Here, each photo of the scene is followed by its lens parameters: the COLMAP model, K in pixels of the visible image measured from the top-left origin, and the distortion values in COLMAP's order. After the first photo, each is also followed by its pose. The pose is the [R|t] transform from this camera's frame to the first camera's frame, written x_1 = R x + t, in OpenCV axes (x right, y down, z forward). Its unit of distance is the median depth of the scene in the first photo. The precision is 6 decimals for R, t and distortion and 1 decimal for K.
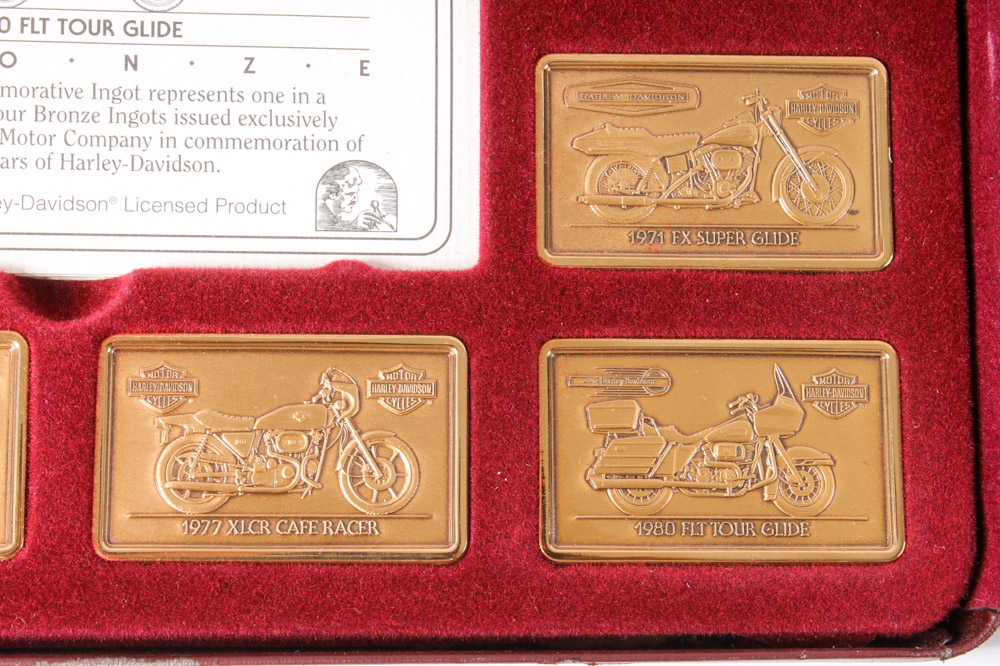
lens RADIAL K [[2634.7, 0, 500.5], [0, 2634.7, 336.8], [0, 0, 1]] dist [0.050736, 0.337950]
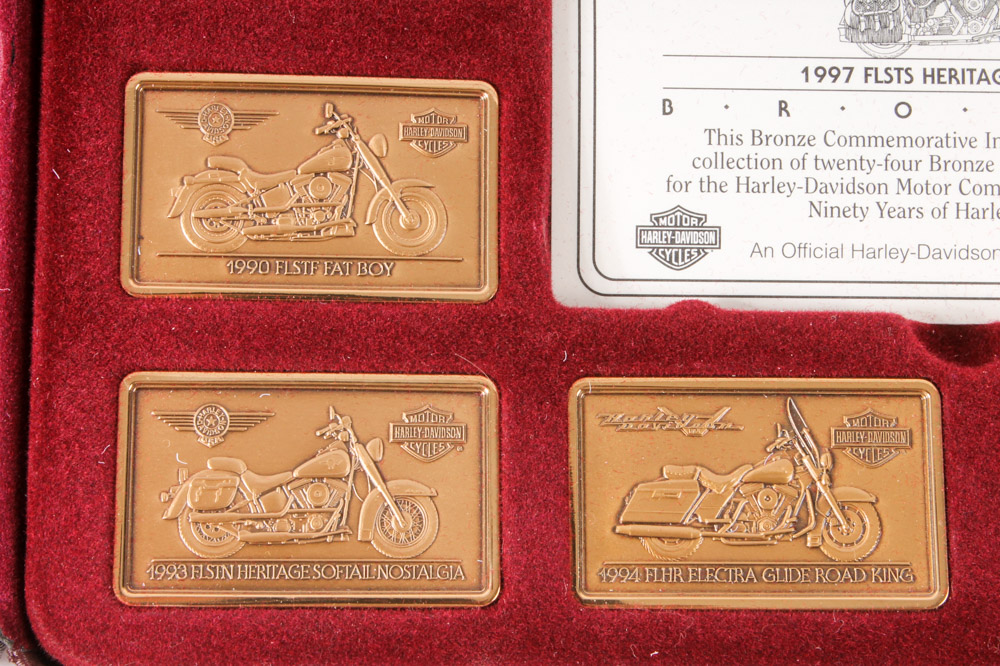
lens RADIAL K [[2634.7, 0, 500.5], [0, 2634.7, 336.8], [0, 0, 1]] dist [0.050736, 0.337950]
pose [[0.997807, -0.001099, -0.066177, -0.272714], [0.000023, 0.999868, -0.016271, -0.002289], [0.066186, 0.016233, 0.997675, -0.009889]]
